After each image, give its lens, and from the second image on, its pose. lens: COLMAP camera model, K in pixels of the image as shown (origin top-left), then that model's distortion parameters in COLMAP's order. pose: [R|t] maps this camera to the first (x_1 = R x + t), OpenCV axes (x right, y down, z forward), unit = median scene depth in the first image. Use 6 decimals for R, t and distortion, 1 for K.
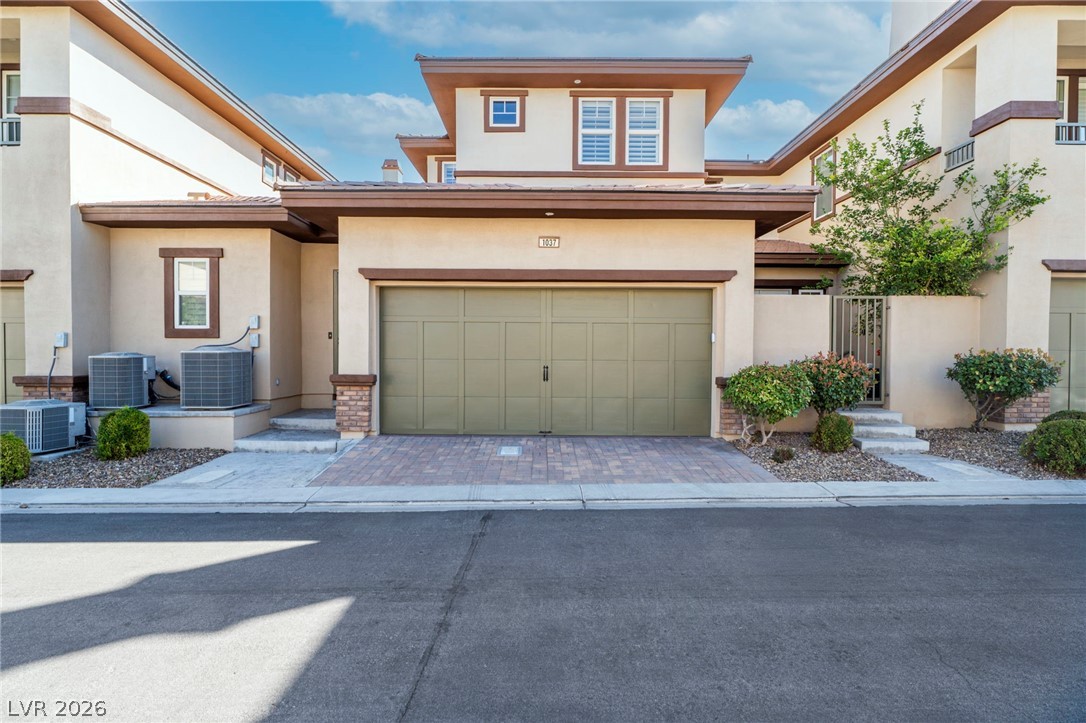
lens RADIAL K [[483.8, 0, 544.3], [0, 483.8, 358.1], [0, 0, 1]] dist [0.000285, -0.000580]
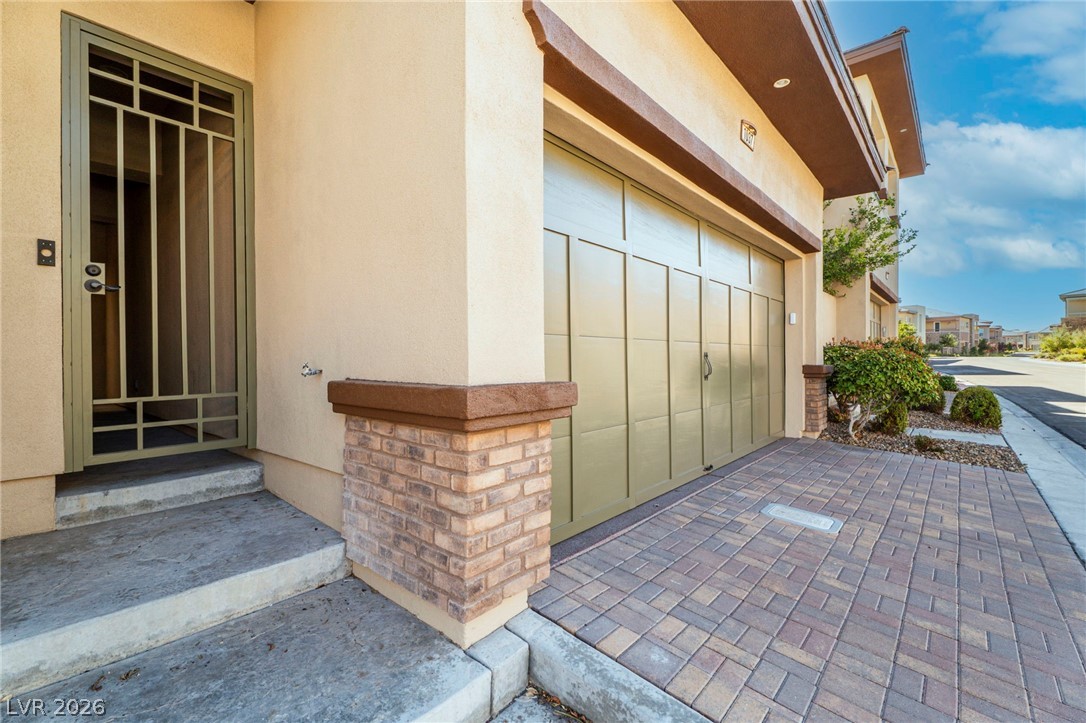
lens RADIAL K [[483.8, 0, 541.5], [0, 483.8, 360.3], [0, 0, 1]] dist [0.000285, -0.000580]
pose [[0.660307, -0.010302, 0.750925, -0.585788], [0.026496, 0.999603, -0.009585, 0.023875], [-0.750528, 0.026225, 0.660318, 0.810179]]
